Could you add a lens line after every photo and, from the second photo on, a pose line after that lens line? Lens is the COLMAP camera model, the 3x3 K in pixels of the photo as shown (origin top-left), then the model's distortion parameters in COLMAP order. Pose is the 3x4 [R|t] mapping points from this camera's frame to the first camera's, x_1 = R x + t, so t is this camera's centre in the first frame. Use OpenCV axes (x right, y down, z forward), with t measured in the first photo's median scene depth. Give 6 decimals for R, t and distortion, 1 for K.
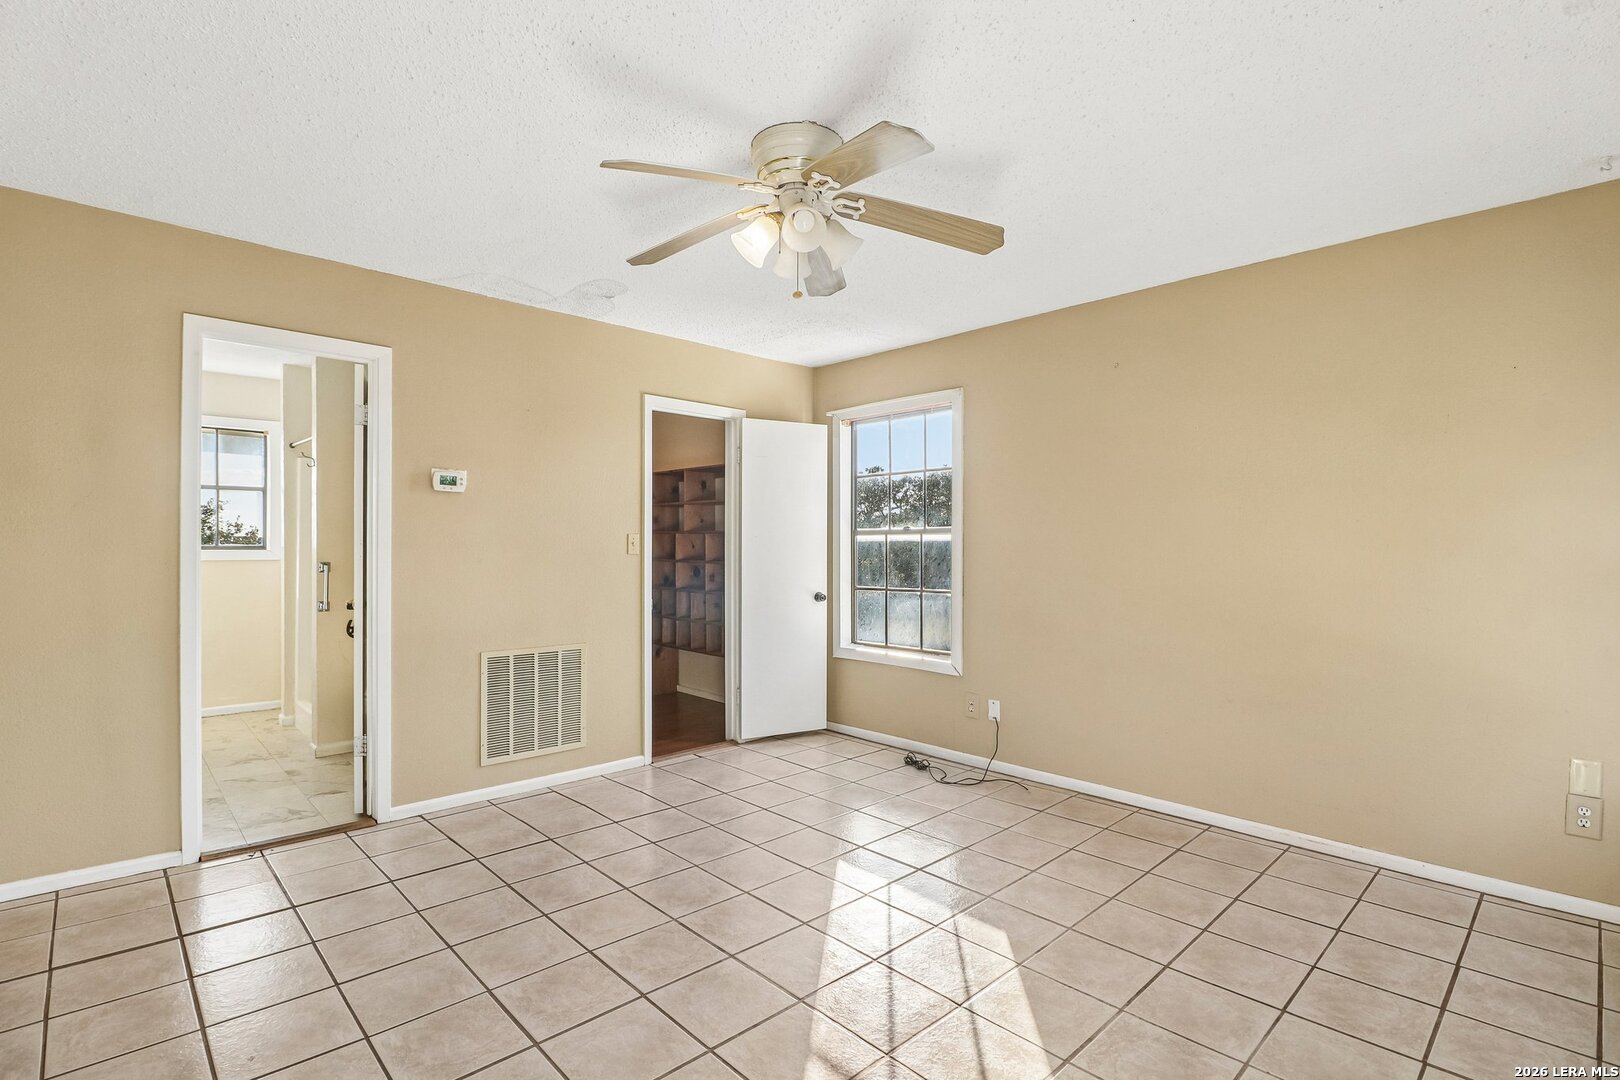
lens RADIAL K [[760.1, 0, 800.2], [0, 760.1, 544.0], [0, 0, 1]] dist [0.001071, -0.008877]
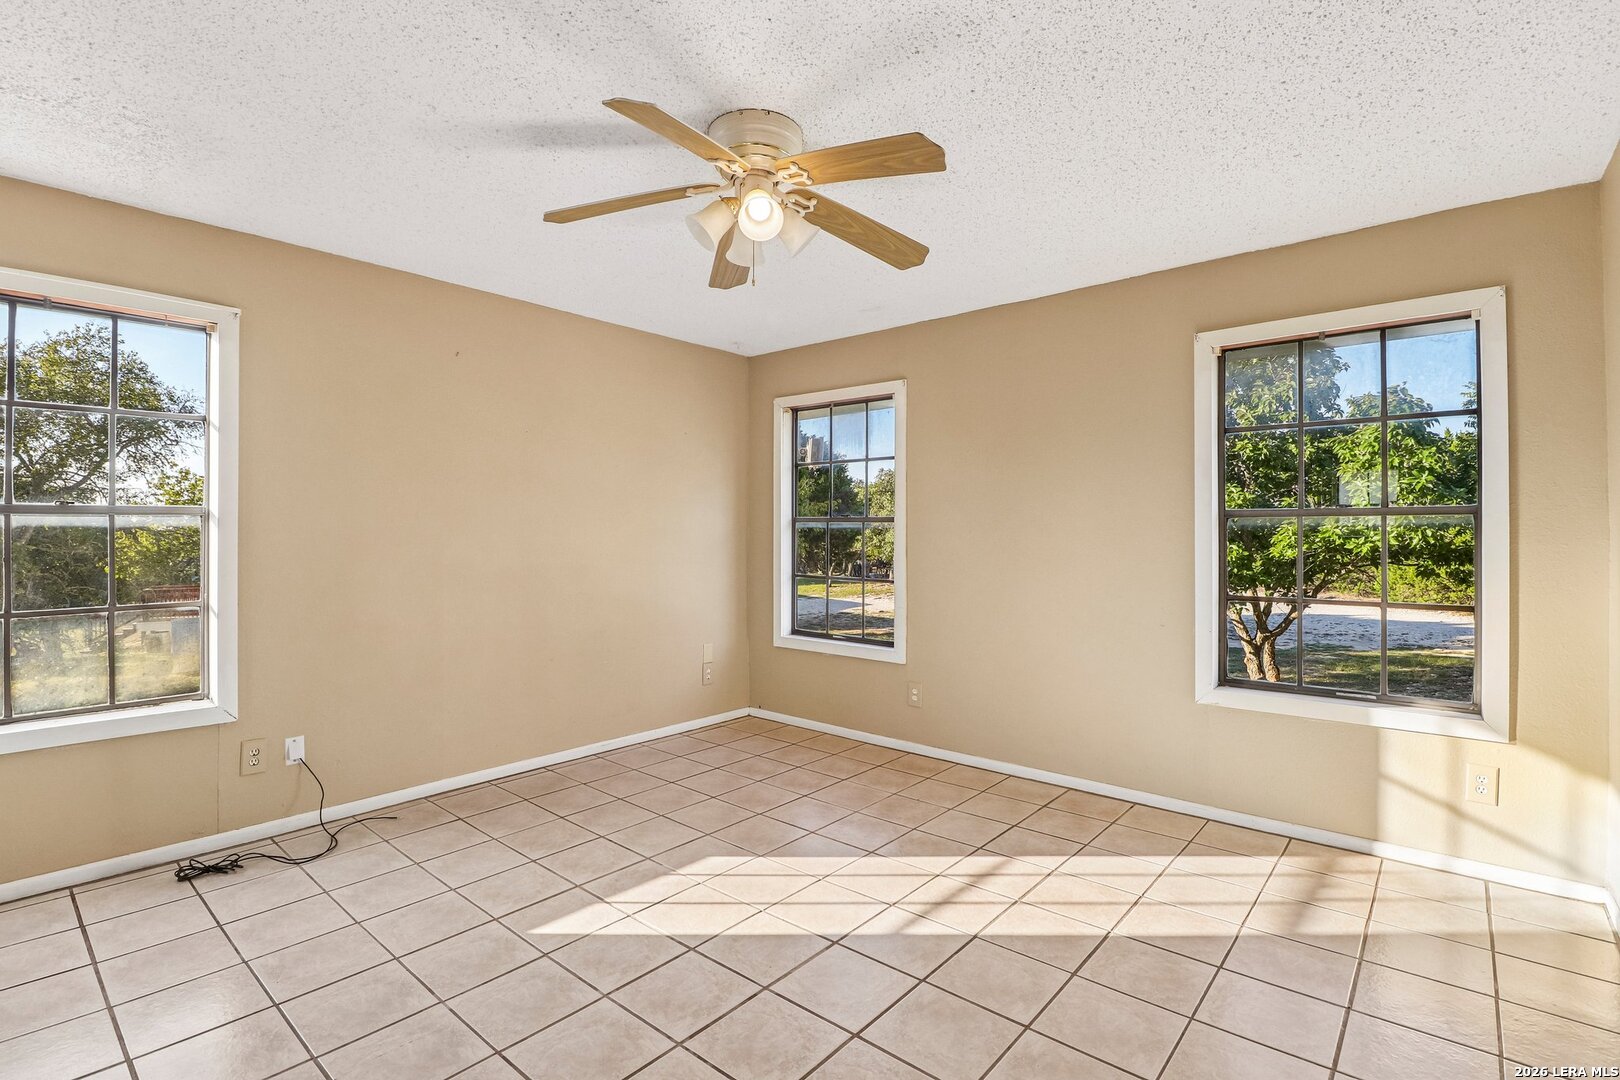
lens RADIAL K [[760.1, 0, 799.8], [0, 760.1, 530.2], [0, 0, 1]] dist [0.001071, -0.008877]
pose [[-0.085920, -0.002034, 0.996300, -0.601580], [0.001395, 0.999997, 0.002161, -0.001471], [-0.996301, 0.001575, -0.085917, 0.626685]]
